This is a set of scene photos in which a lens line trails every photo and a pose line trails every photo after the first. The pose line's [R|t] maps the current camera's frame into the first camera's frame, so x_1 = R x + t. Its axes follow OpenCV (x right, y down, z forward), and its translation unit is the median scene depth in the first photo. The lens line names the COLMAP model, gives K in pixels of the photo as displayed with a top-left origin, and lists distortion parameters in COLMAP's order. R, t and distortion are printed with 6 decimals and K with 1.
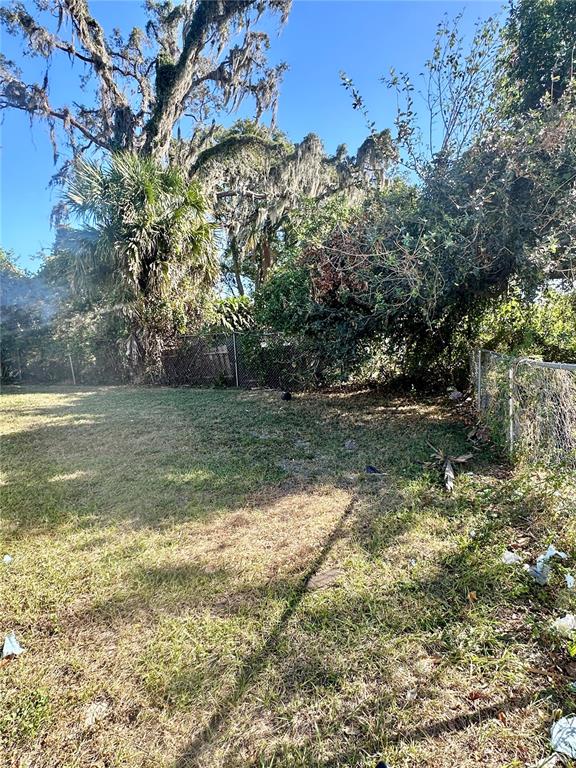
lens RADIAL K [[429.7, 0, 292.2], [0, 429.7, 385.2], [0, 0, 1]] dist [0.002943, -0.000937]
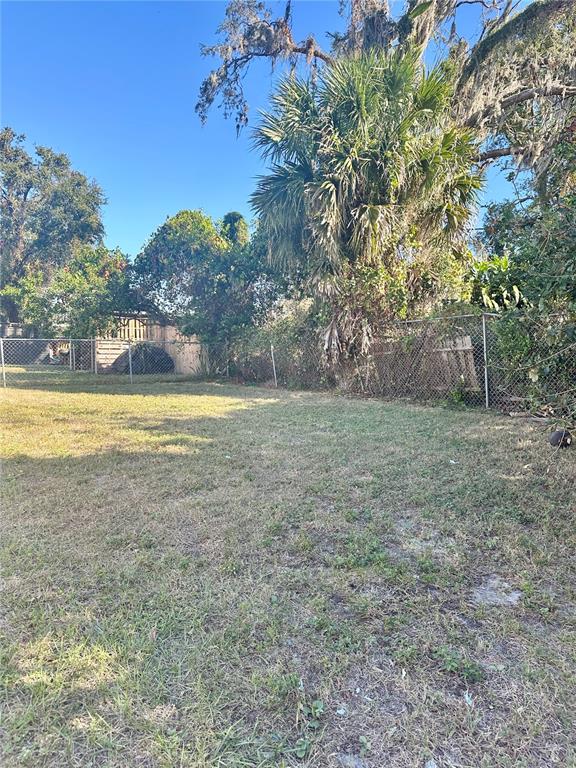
lens RADIAL K [[534.6, 0, 285.3], [0, 534.6, 388.1], [0, 0, 1]] dist [0.065061, -0.079208]
pose [[0.825817, 0.060163, -0.560720, 0.054714], [-0.063244, 0.997901, 0.013926, -0.015990], [0.560381, 0.023961, 0.827888, 0.245601]]
